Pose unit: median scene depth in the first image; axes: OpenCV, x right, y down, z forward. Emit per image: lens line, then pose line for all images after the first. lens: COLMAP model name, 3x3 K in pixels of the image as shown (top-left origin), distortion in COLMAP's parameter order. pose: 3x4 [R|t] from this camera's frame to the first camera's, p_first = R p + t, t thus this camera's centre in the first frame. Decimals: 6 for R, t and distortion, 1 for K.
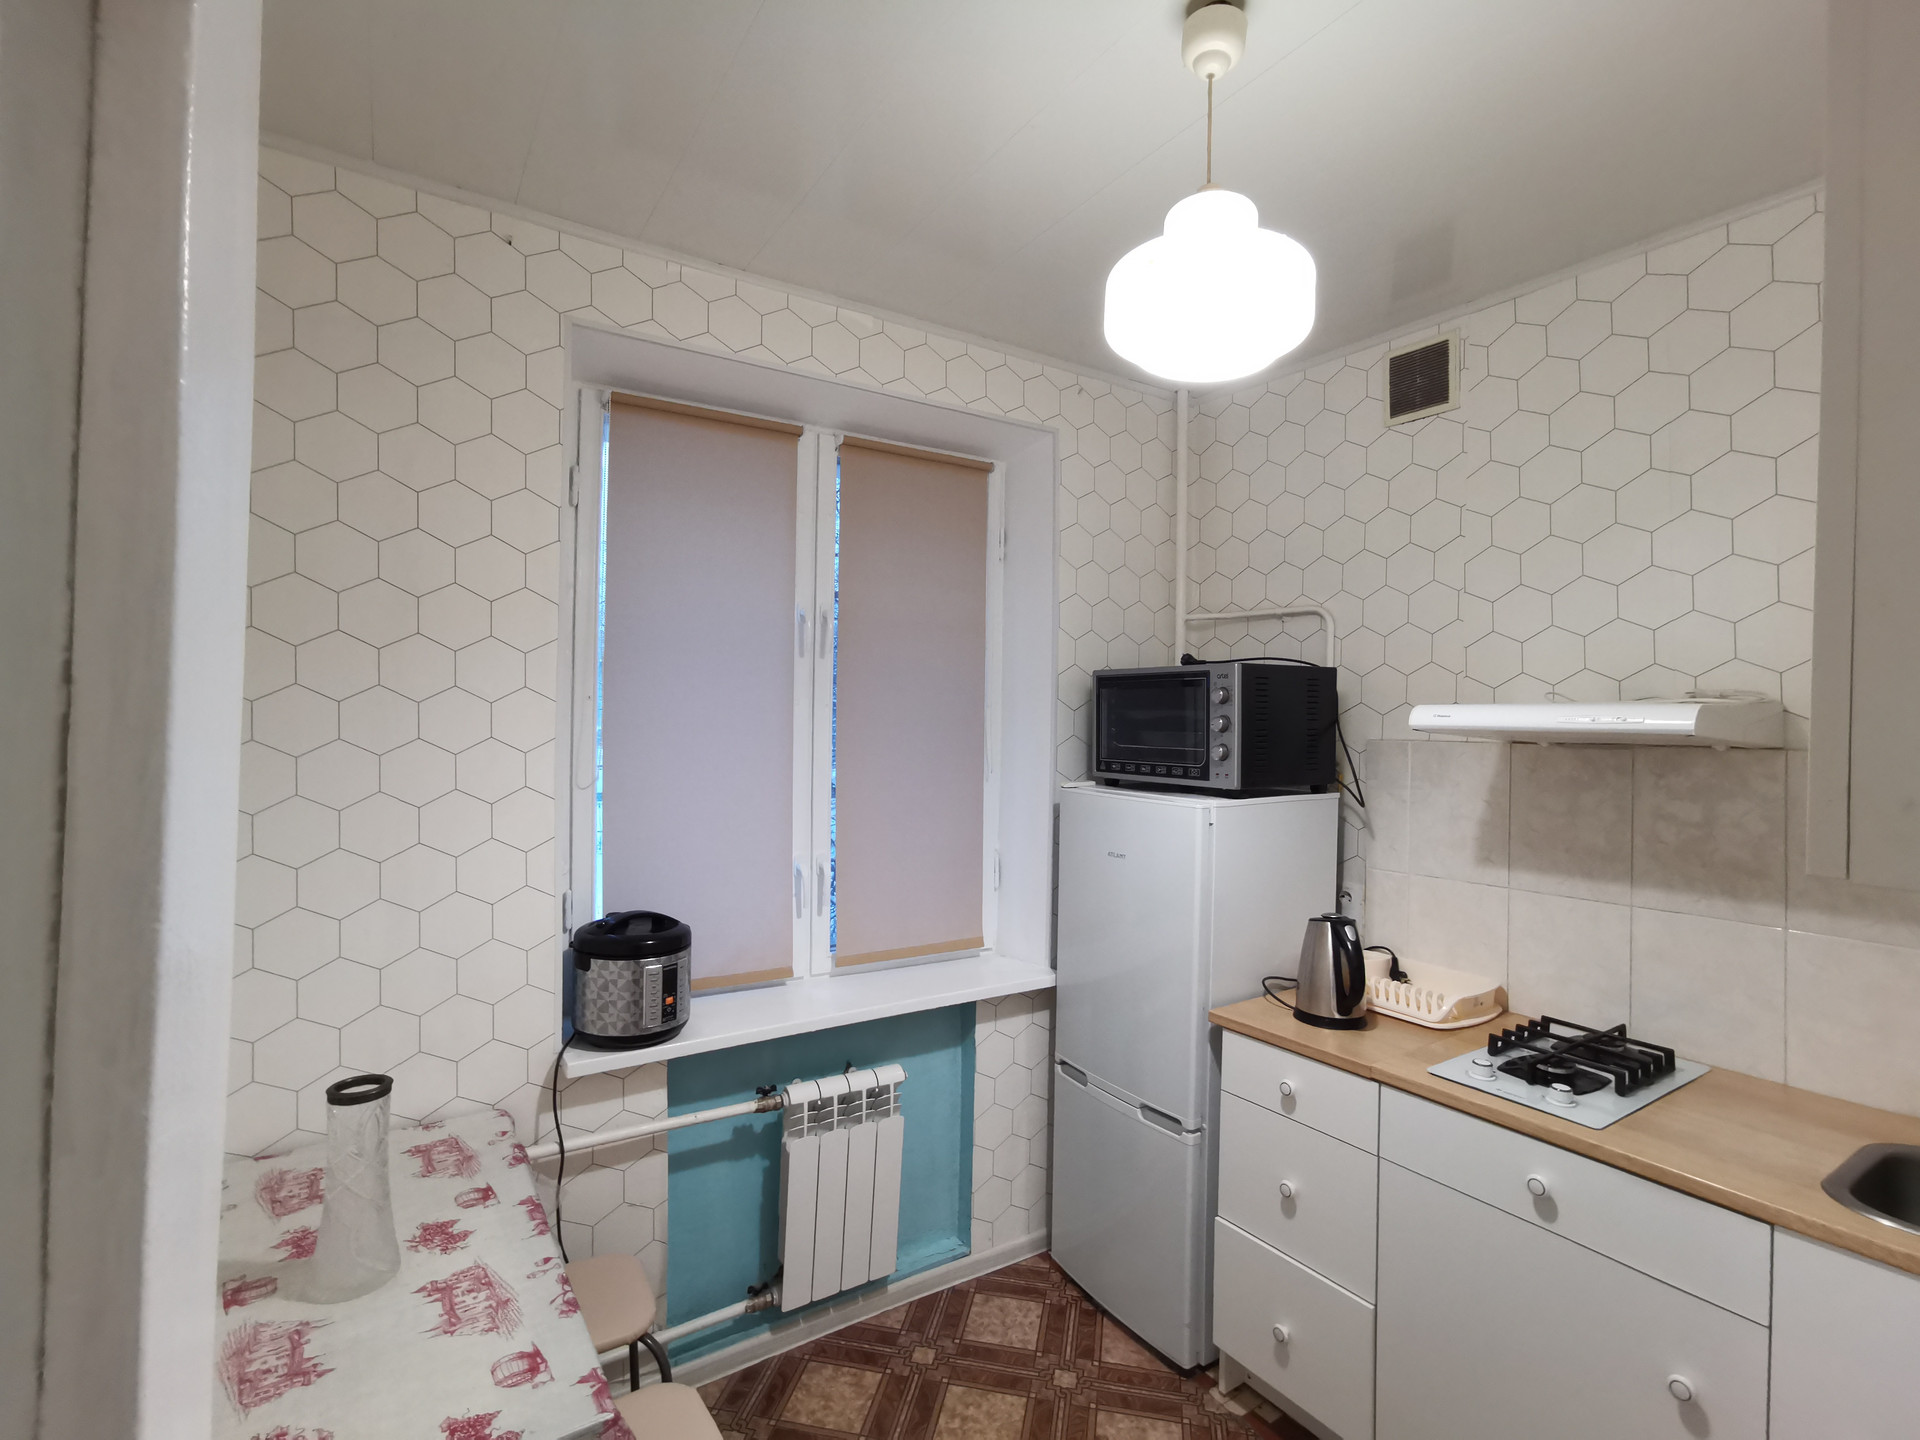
lens RADIAL K [[936.5, 0, 960.0], [0, 936.5, 720.0], [0, 0, 1]] dist [-0.024311, 0.000073]
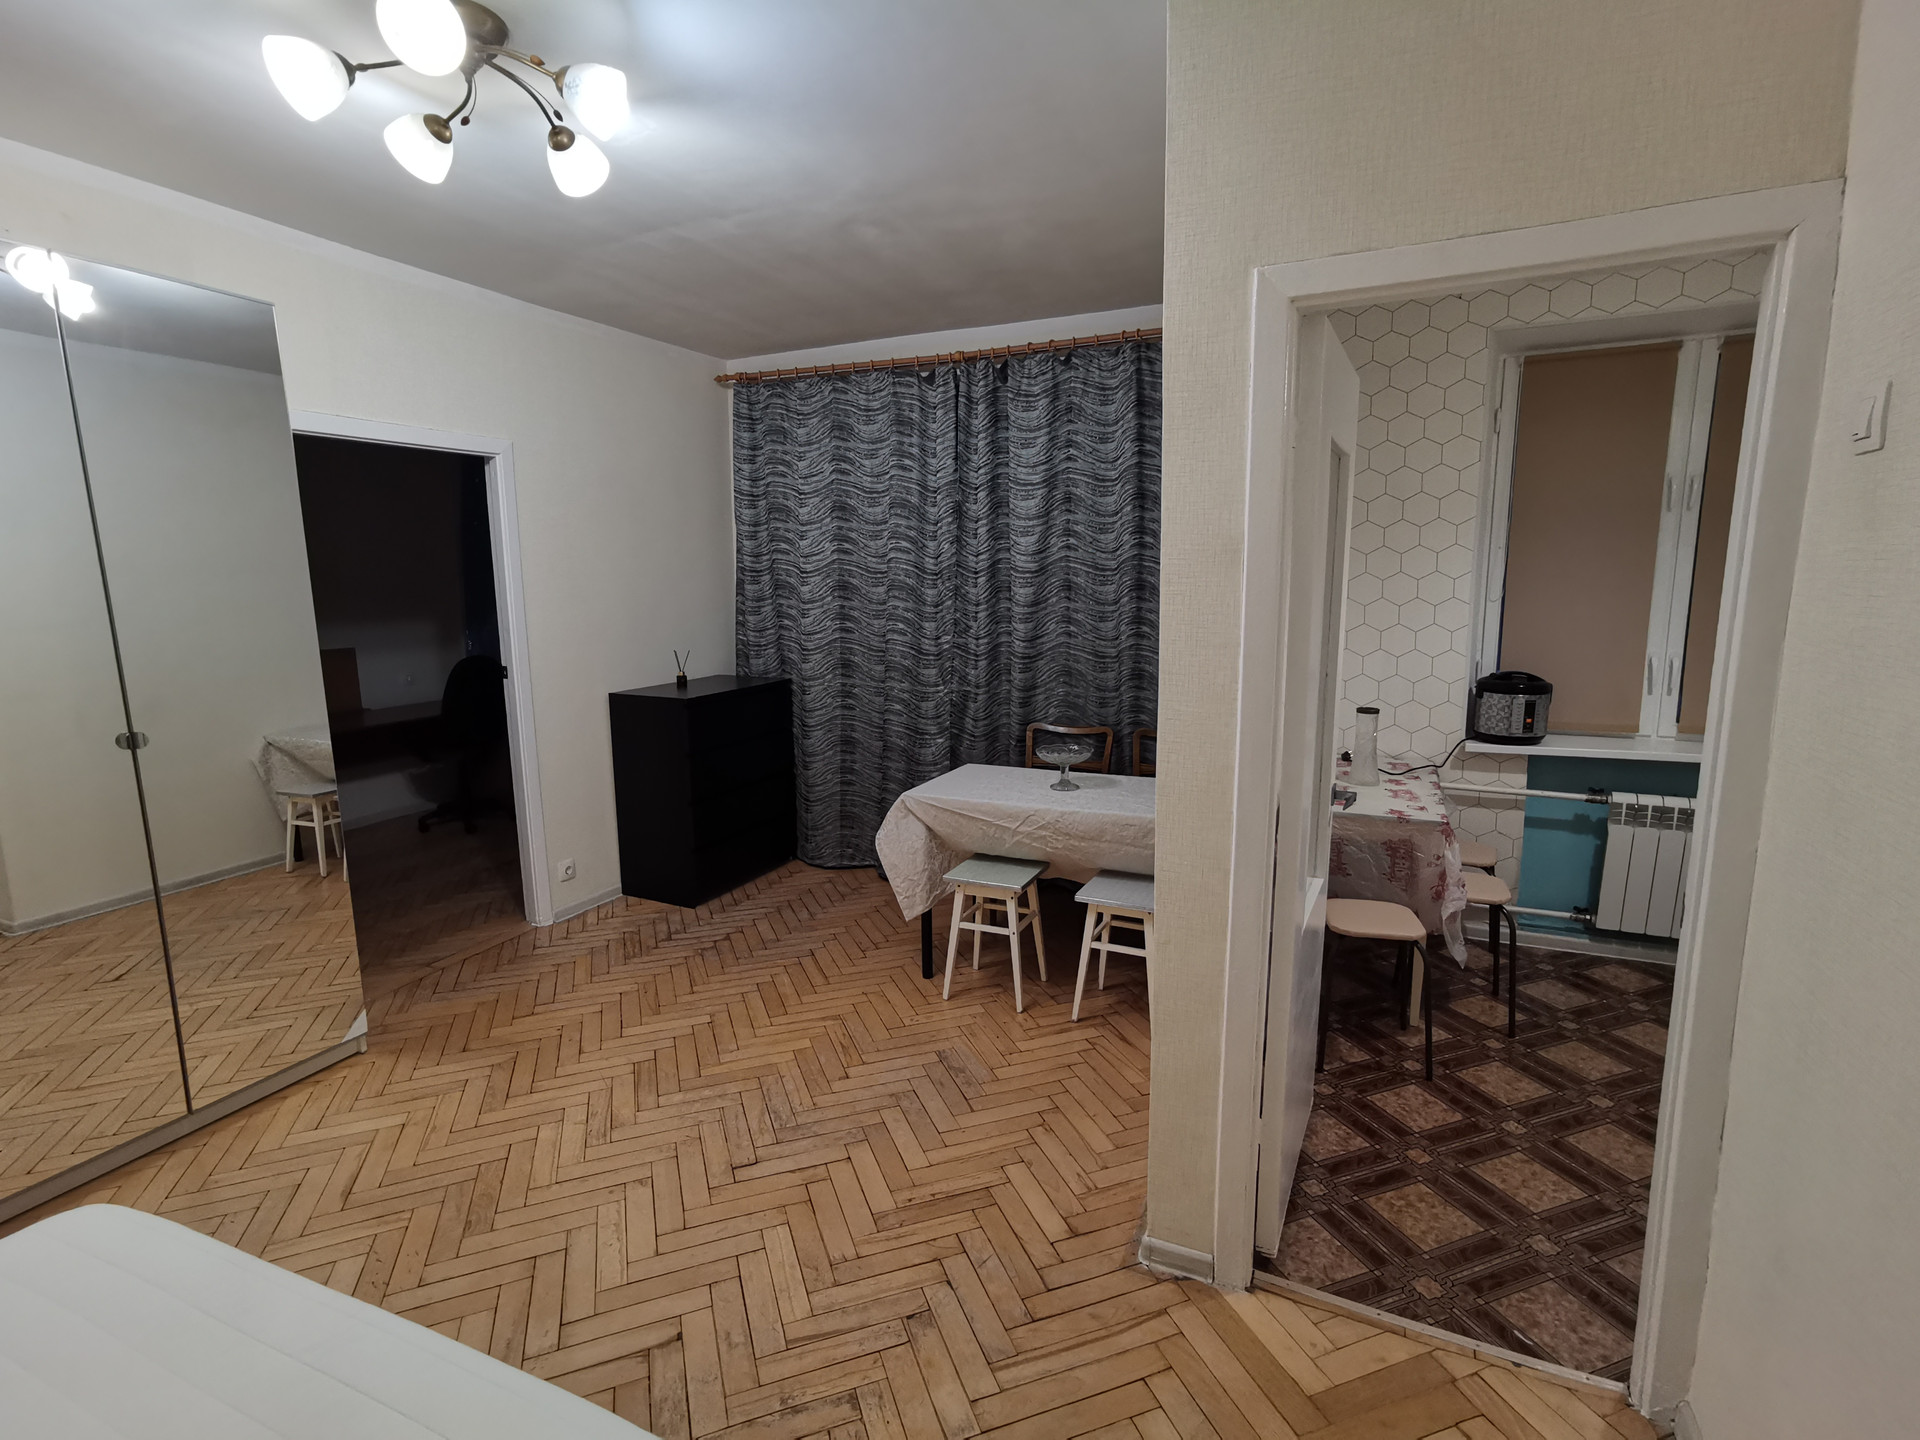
lens RADIAL K [[915.8, 0, 960.0], [0, 915.8, 720.0], [0, 0, 1]] dist [0.001542, 0.000149]
pose [[0.535086, 0.117556, -0.836578, 0.532691], [0.018397, 0.988415, 0.150658, 0.018949], [0.844597, -0.096006, 0.526724, -0.777370]]
